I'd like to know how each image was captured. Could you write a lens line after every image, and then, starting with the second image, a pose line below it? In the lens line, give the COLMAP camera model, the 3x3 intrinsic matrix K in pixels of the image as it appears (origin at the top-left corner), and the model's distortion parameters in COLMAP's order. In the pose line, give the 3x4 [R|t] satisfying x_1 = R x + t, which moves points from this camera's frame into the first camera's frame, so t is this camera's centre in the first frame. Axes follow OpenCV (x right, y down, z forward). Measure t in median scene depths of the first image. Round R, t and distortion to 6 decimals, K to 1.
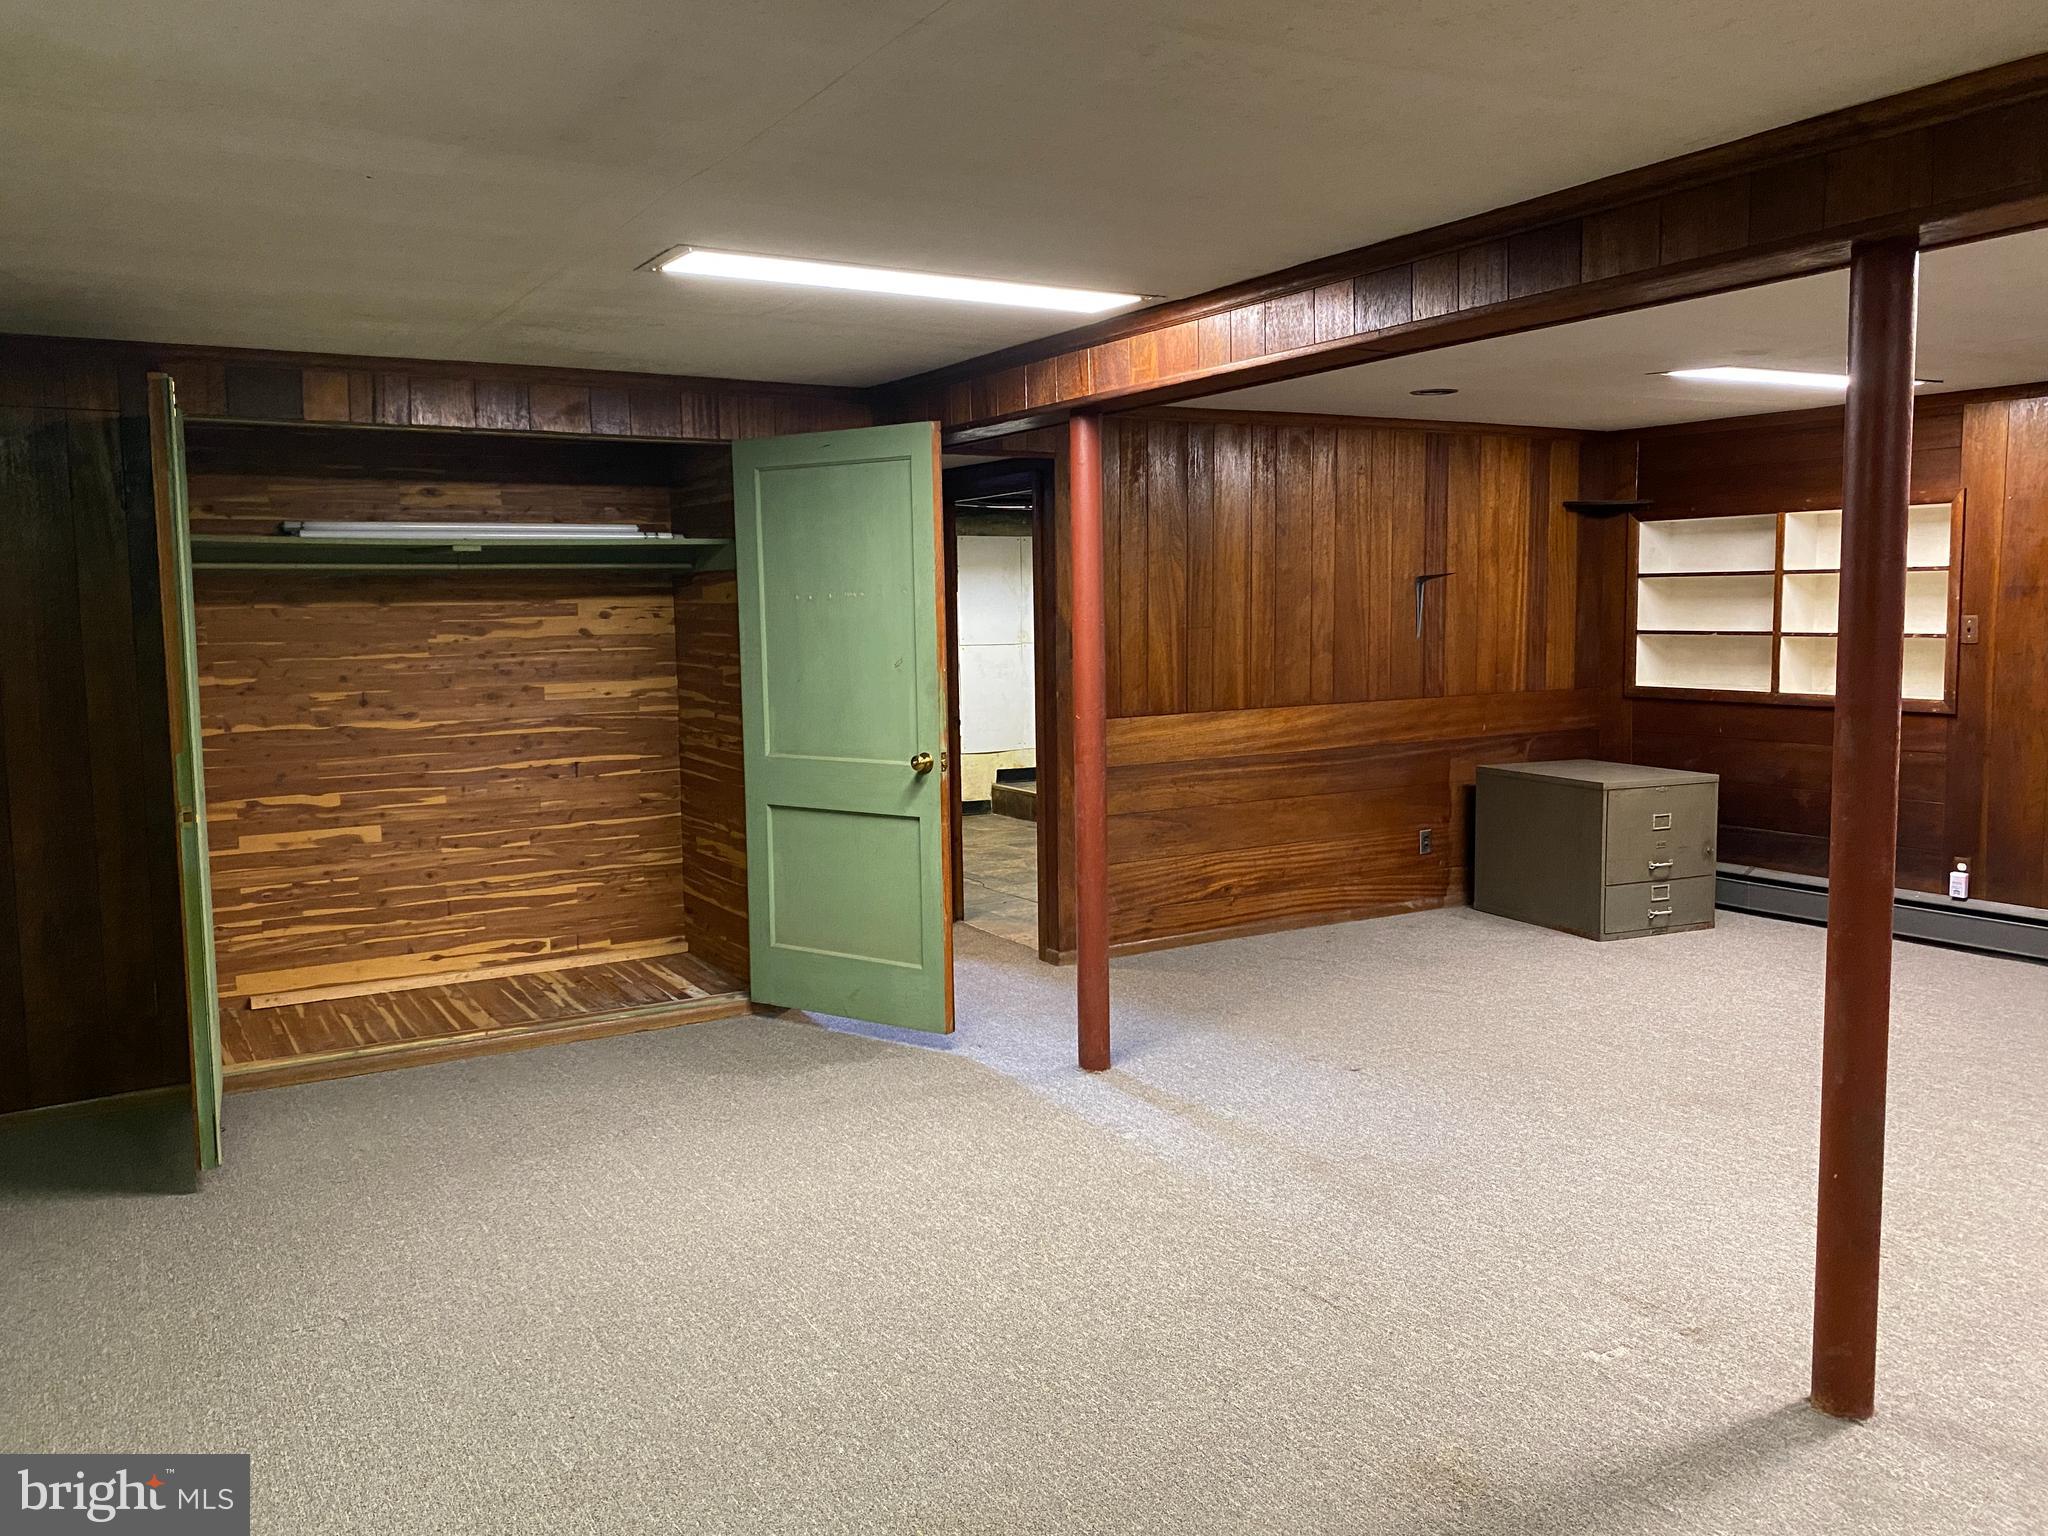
lens RADIAL K [[1592.3, 0, 1028.9], [0, 1592.3, 766.9], [0, 0, 1]] dist [0.060591, -0.032126]
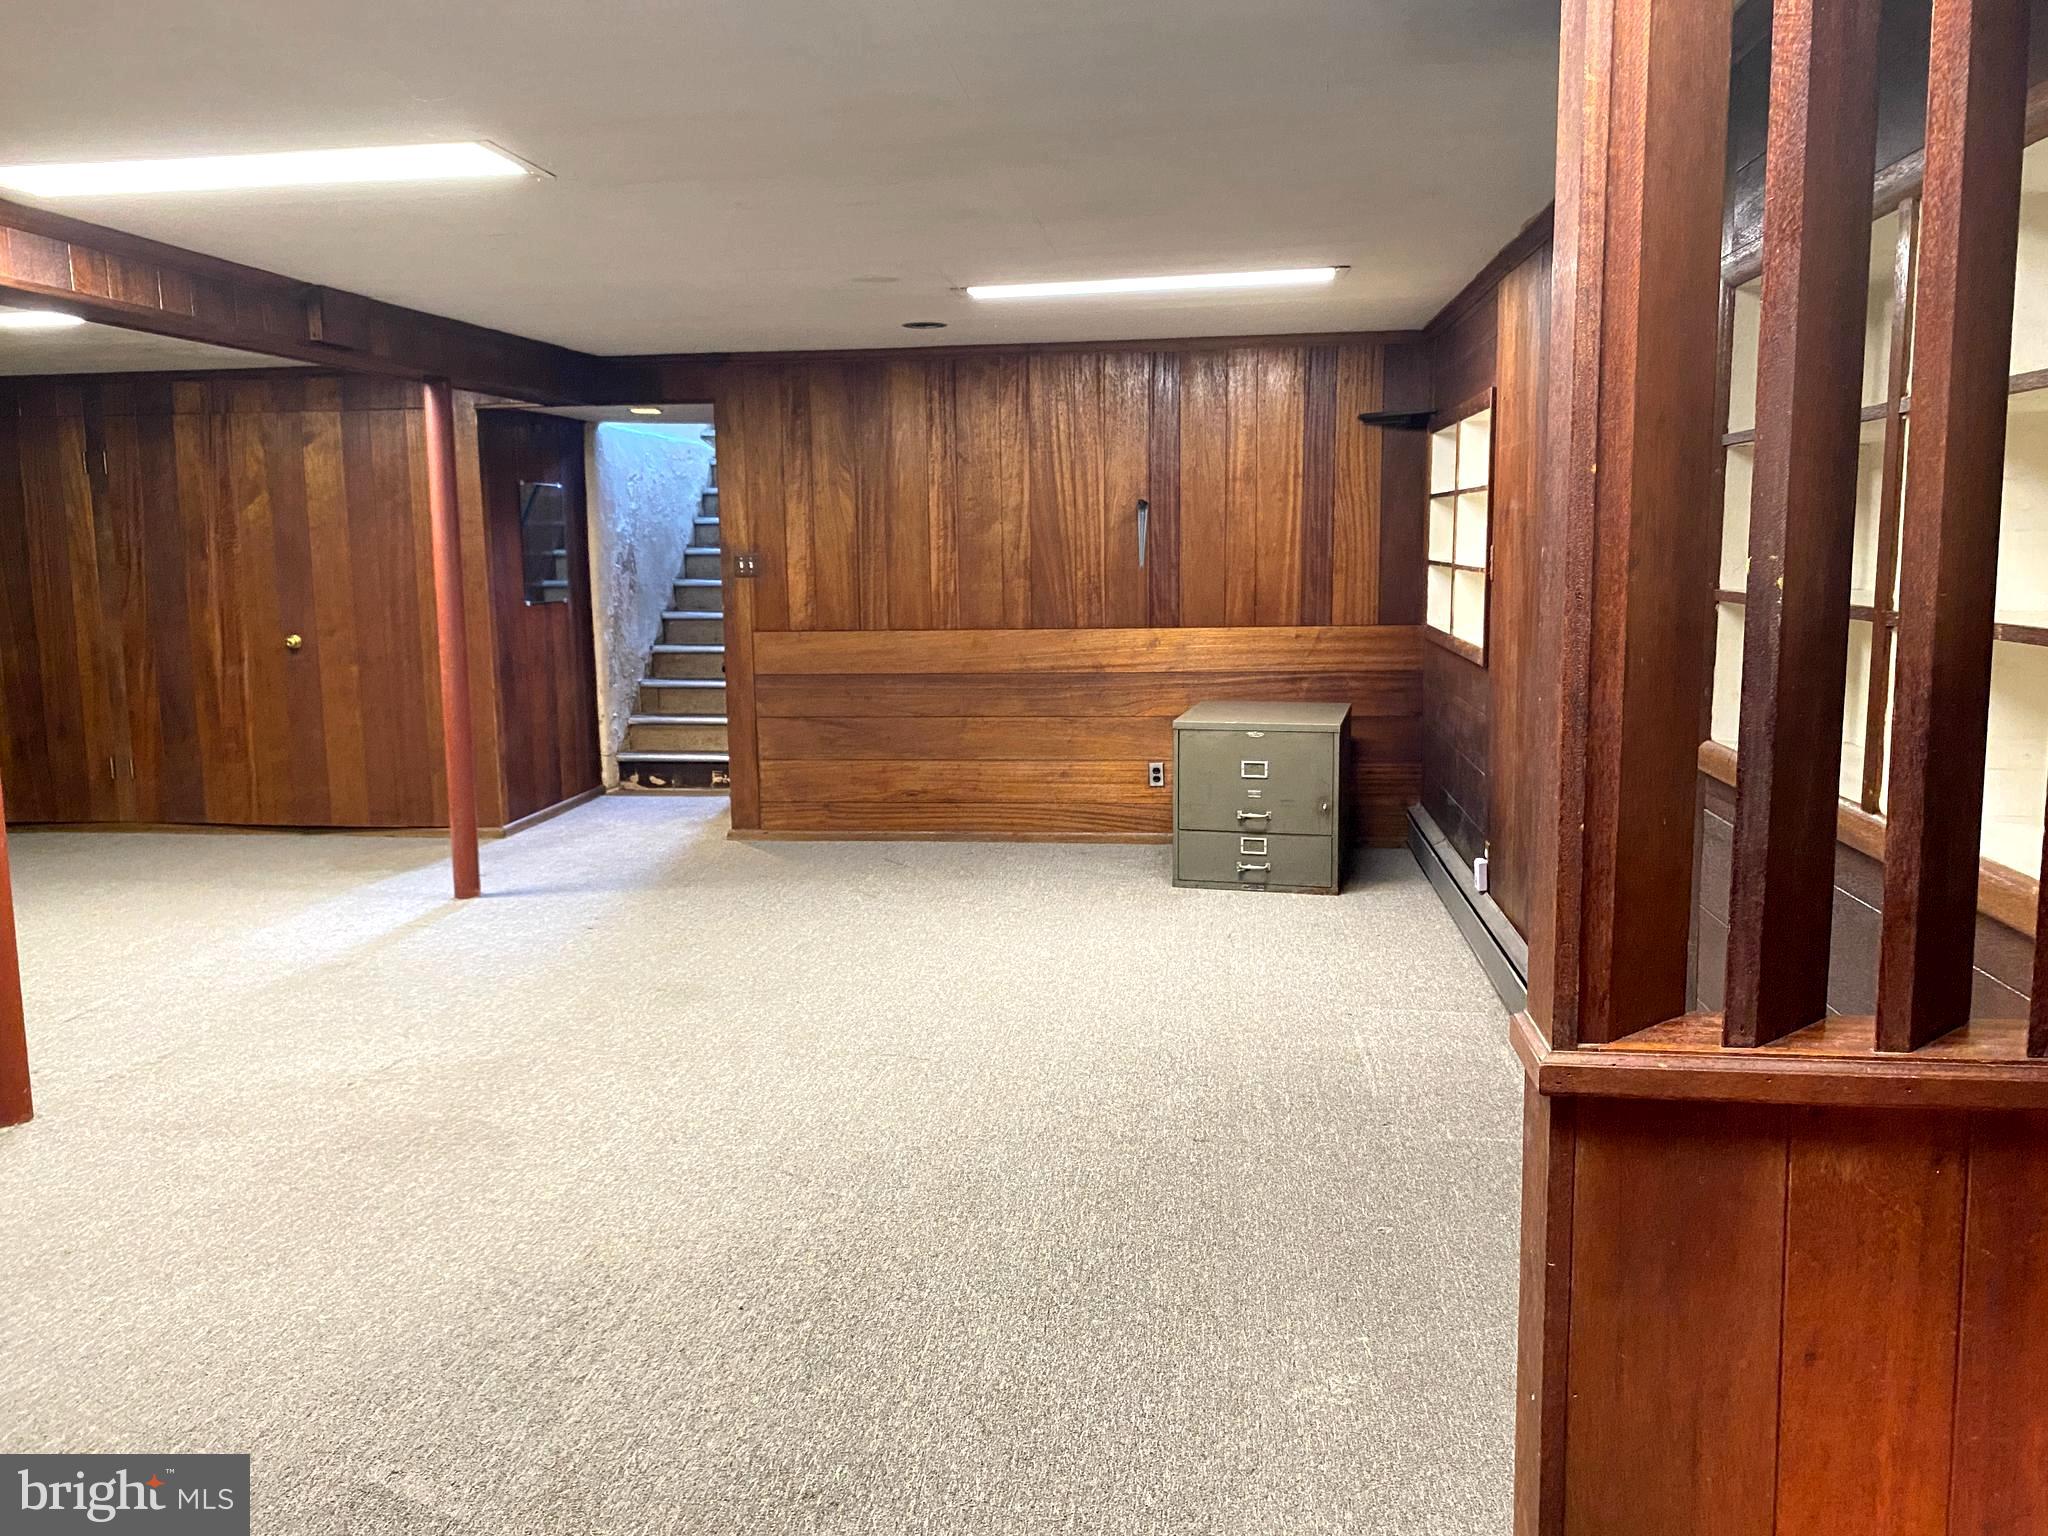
lens RADIAL K [[1592.3, 0, 1026.2], [0, 1592.3, 762.2], [0, 0, 1]] dist [0.060591, -0.032126]
pose [[0.776799, 0.087826, -0.623595, 0.852548], [-0.060595, 0.996057, 0.064800, -0.021009], [0.626827, -0.012550, 0.779058, 0.210150]]
